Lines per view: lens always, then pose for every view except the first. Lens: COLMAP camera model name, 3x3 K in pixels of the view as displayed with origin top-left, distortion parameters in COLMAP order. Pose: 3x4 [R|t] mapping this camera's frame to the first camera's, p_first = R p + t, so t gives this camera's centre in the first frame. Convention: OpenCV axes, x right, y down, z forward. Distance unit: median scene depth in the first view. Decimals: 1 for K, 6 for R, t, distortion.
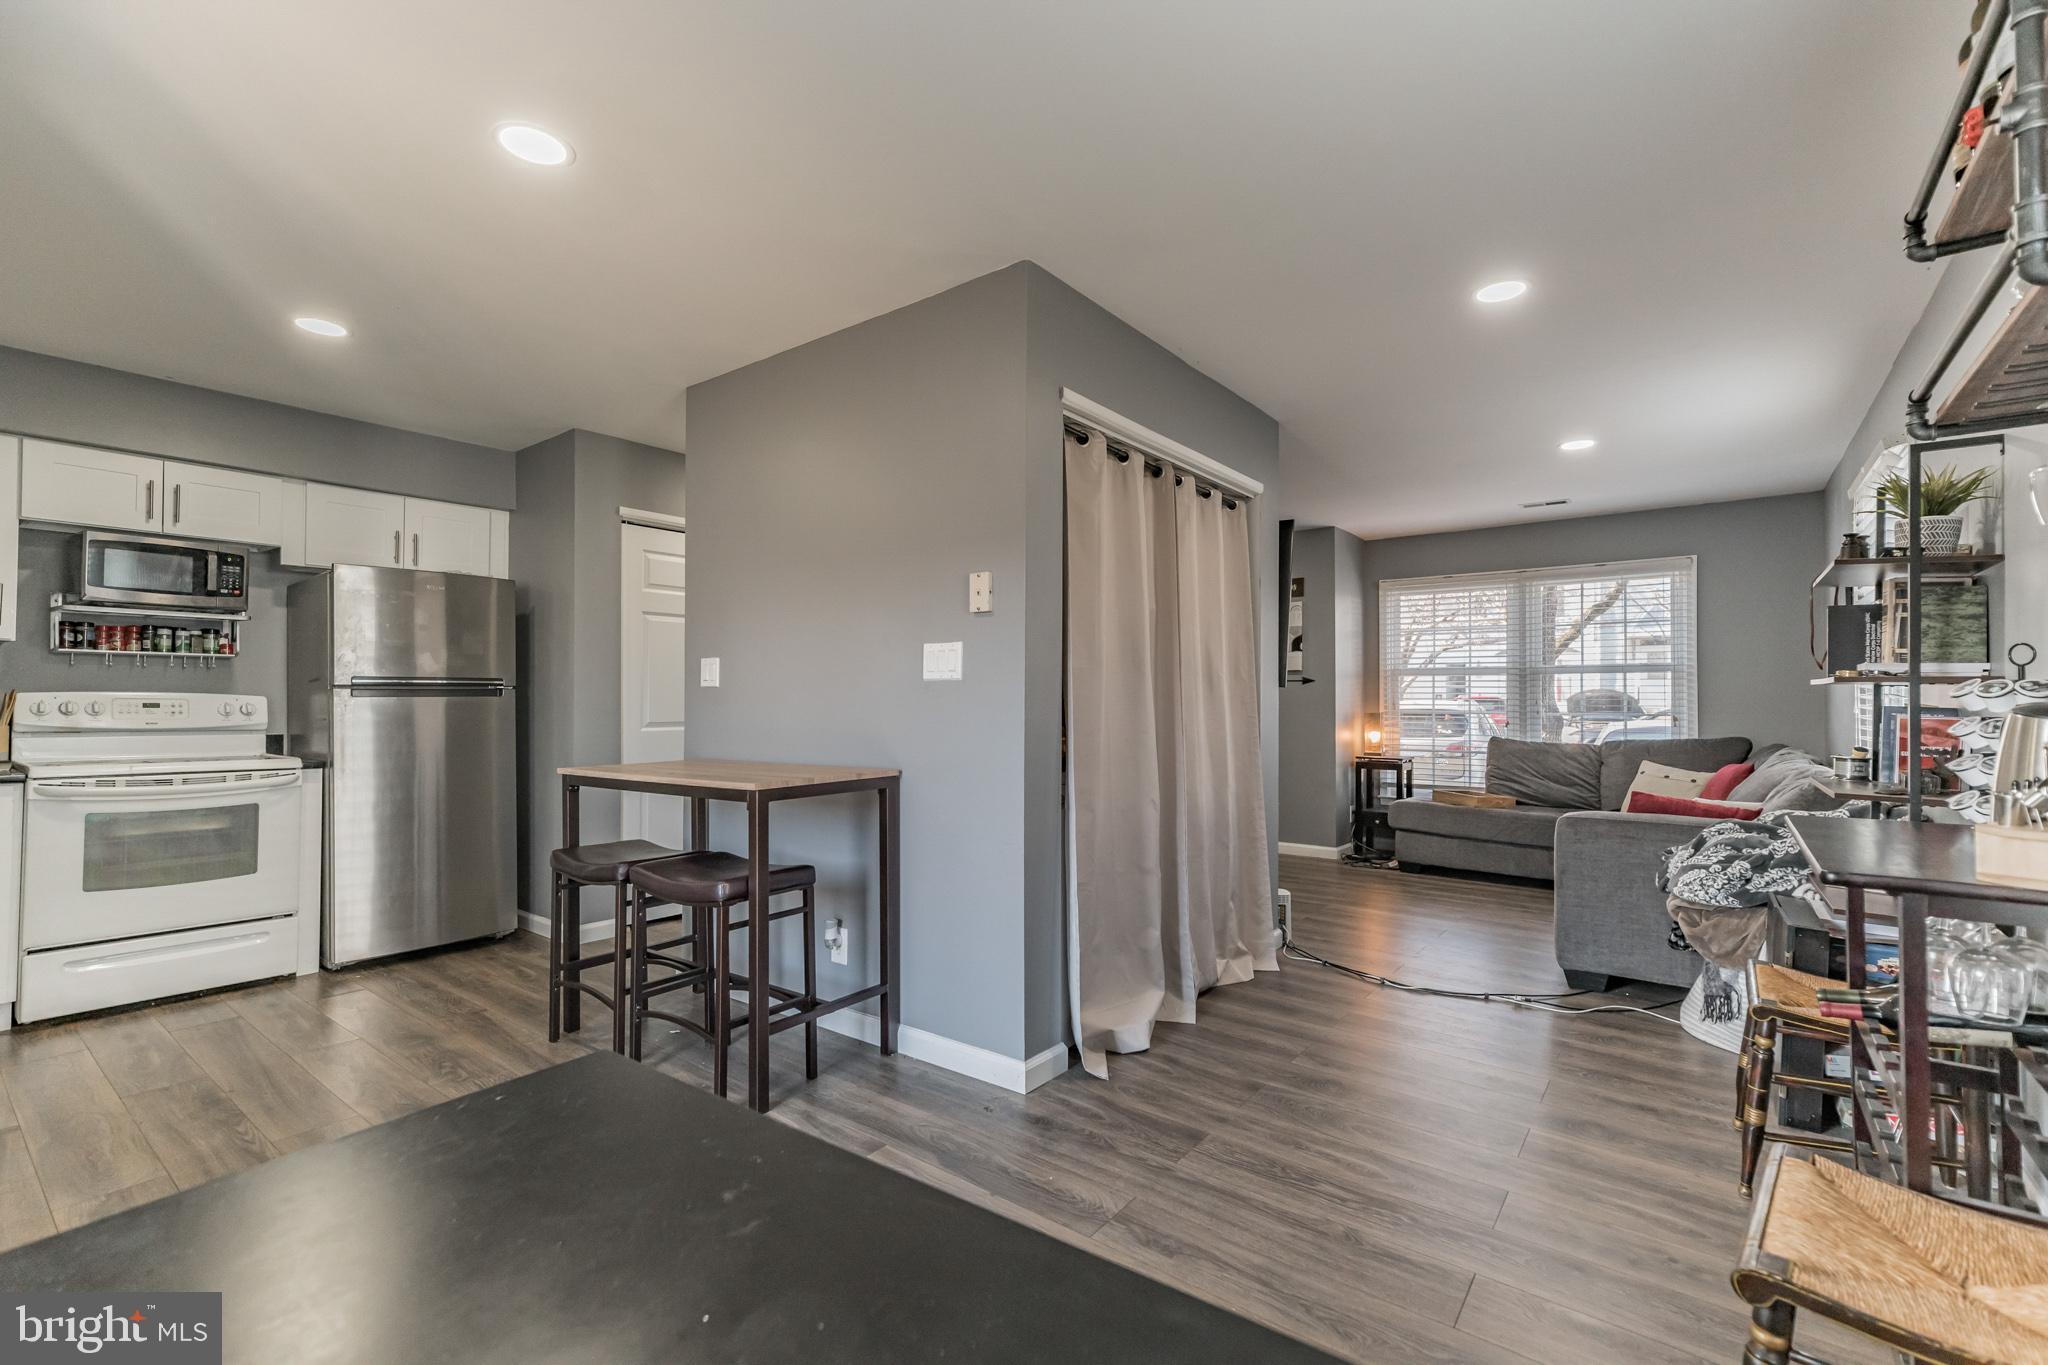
lens RADIAL K [[888.0, 0, 1016.8], [0, 888.0, 688.8], [0, 0, 1]] dist [0.005156, 0.002263]
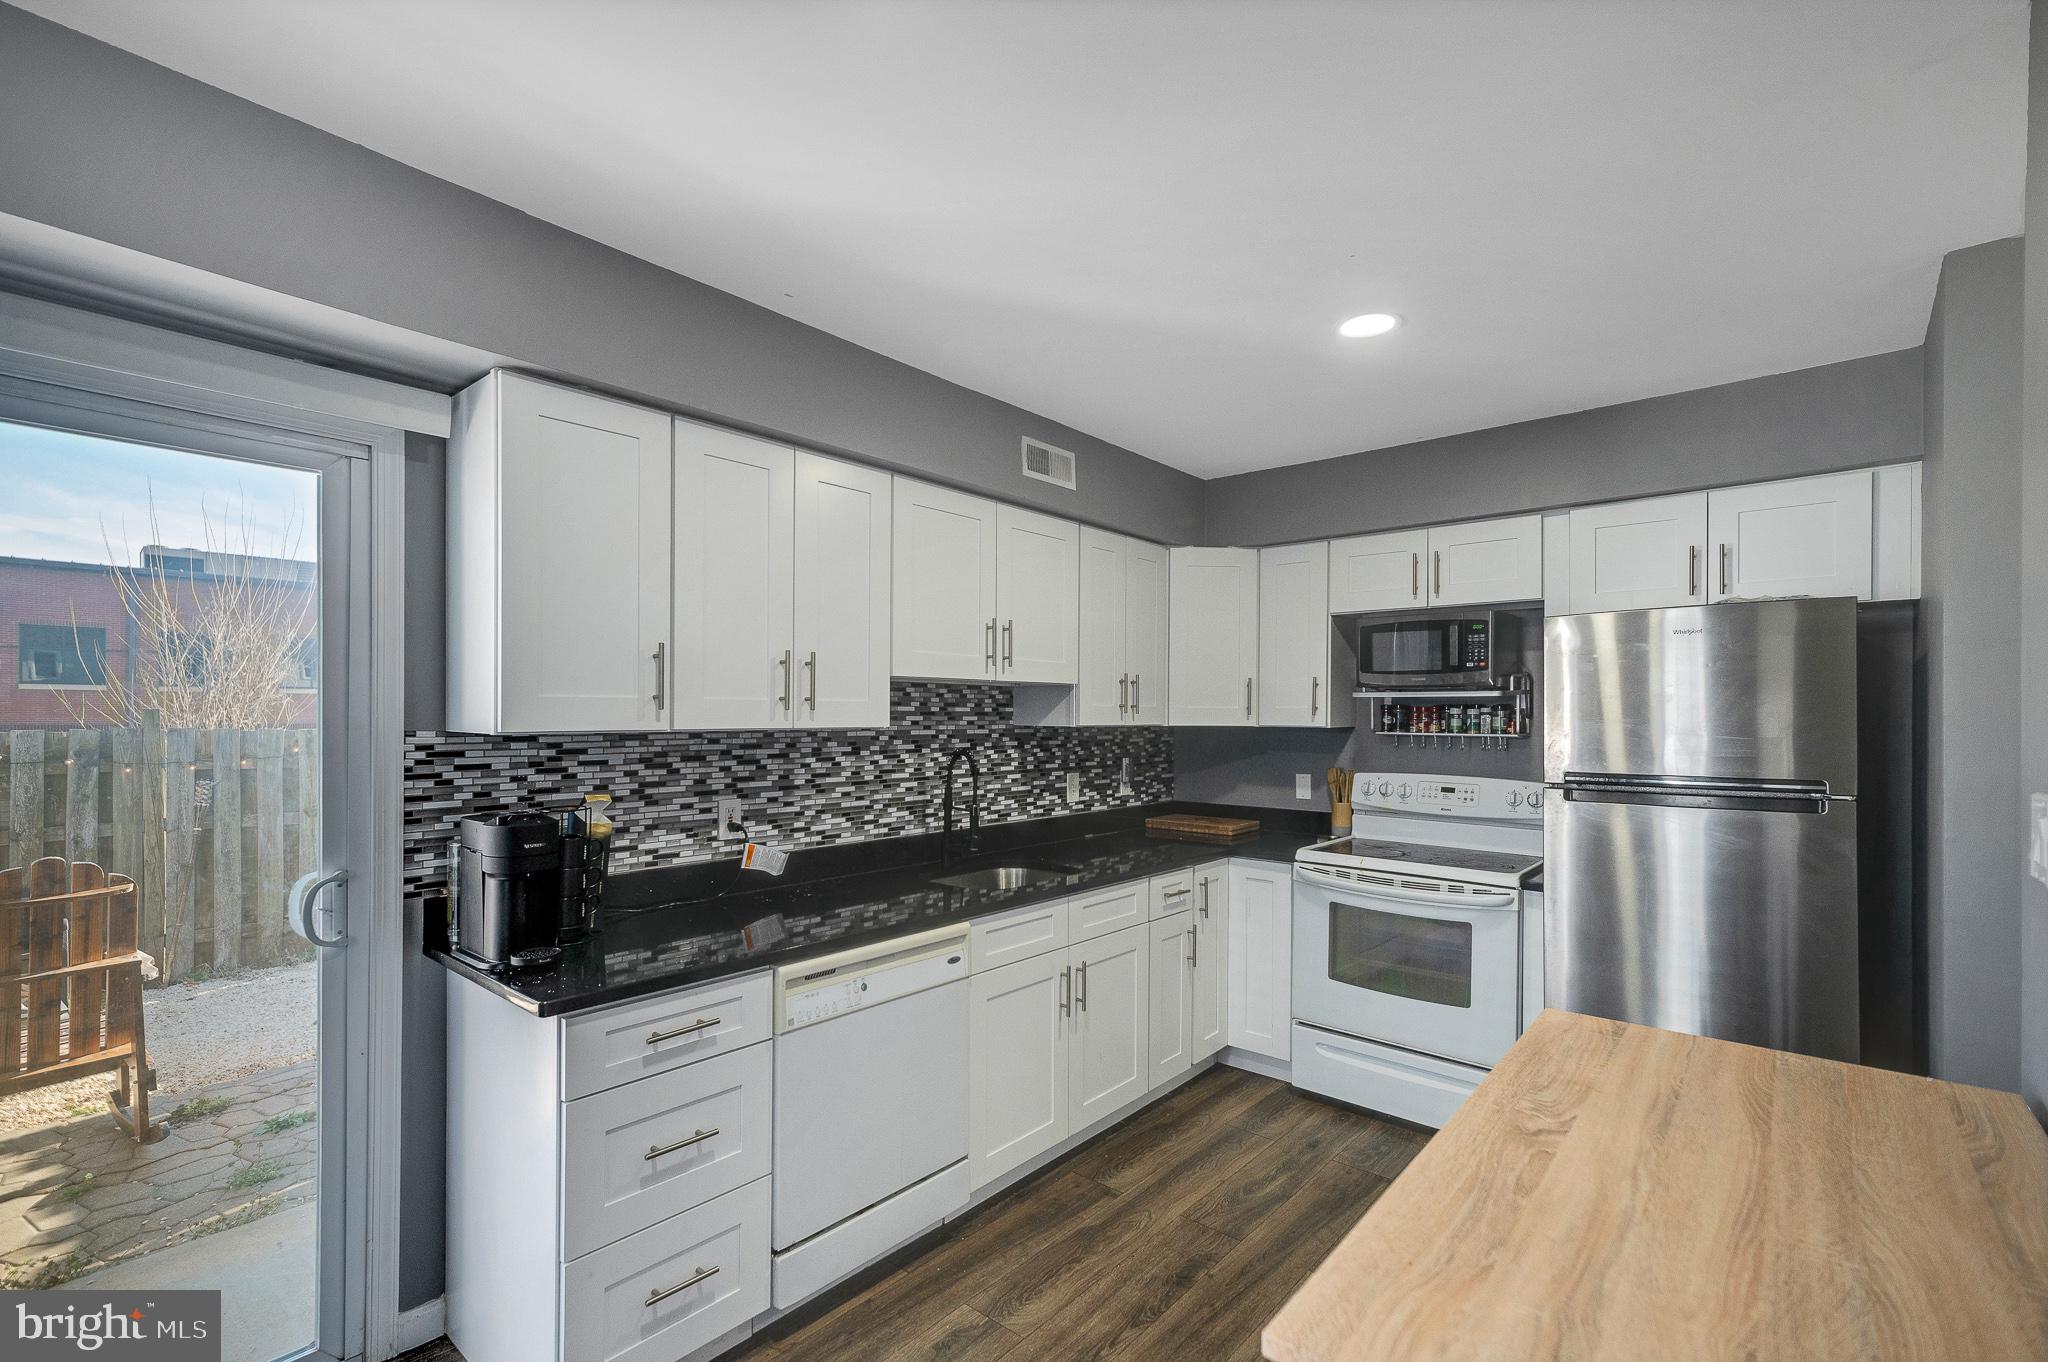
lens RADIAL K [[905.6, 0, 1031.5], [0, 905.6, 711.6], [0, 0, 1]] dist [0.006933, -0.000076]
pose [[-0.043330, -0.004873, -0.999049, 0.002325], [0.009822, 0.999938, -0.005303, -0.062726], [0.999013, -0.010042, -0.043279, 0.603041]]
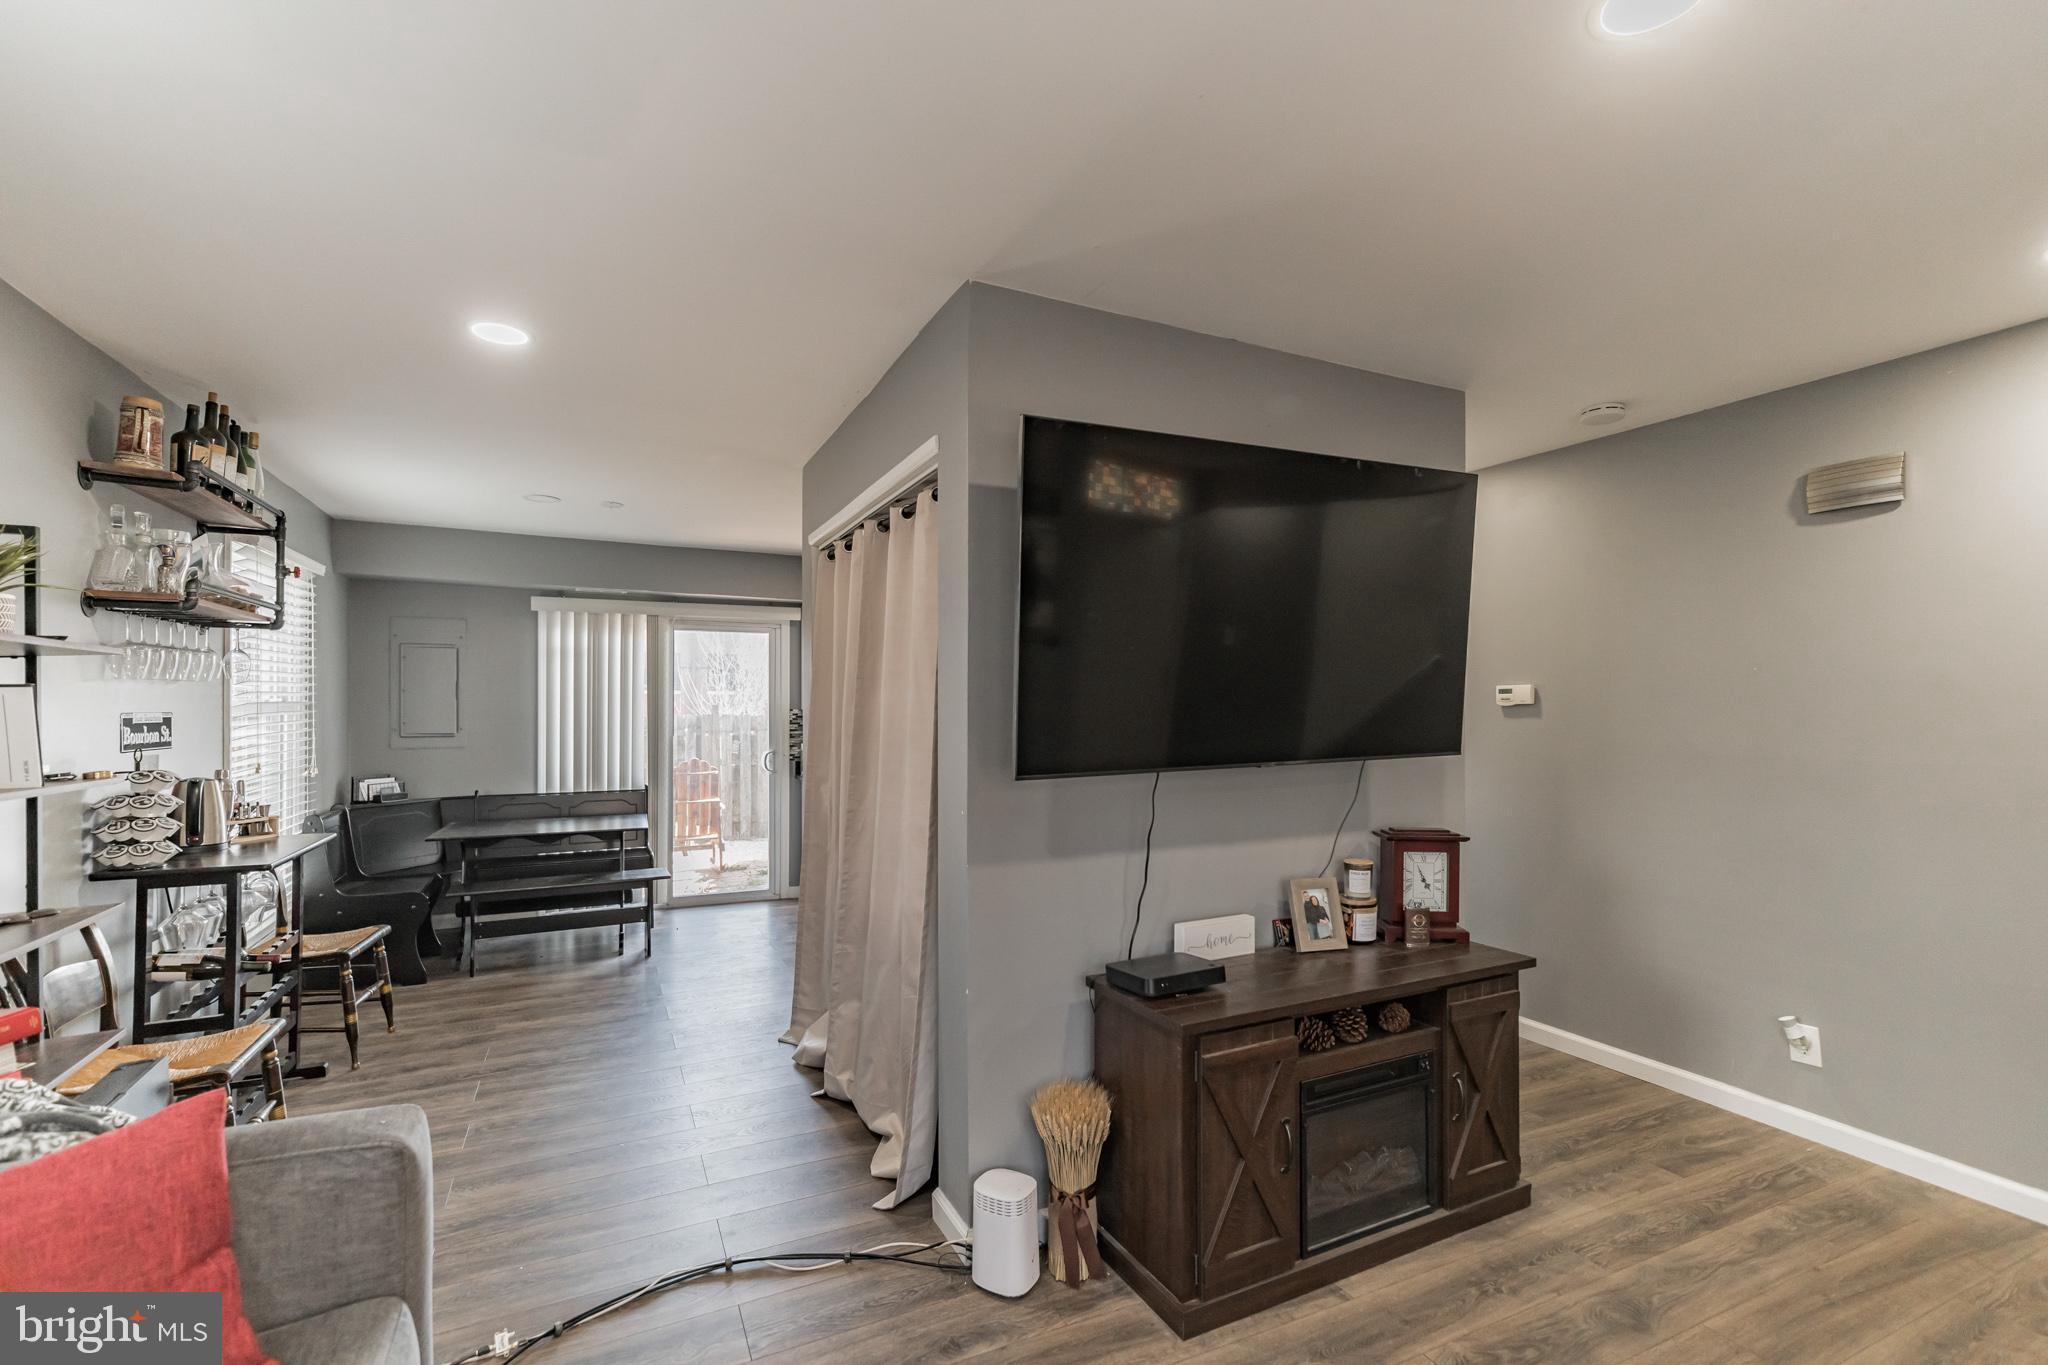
lens RADIAL K [[888.0, 0, 1040.4], [0, 888.0, 698.9], [0, 0, 1]] dist [0.005156, 0.002263]
pose [[-0.429795, -0.014167, -0.902816, 0.829855], [0.007484, 0.999787, -0.019251, -0.041355], [0.902896, -0.015031, -0.429597, 1.389835]]
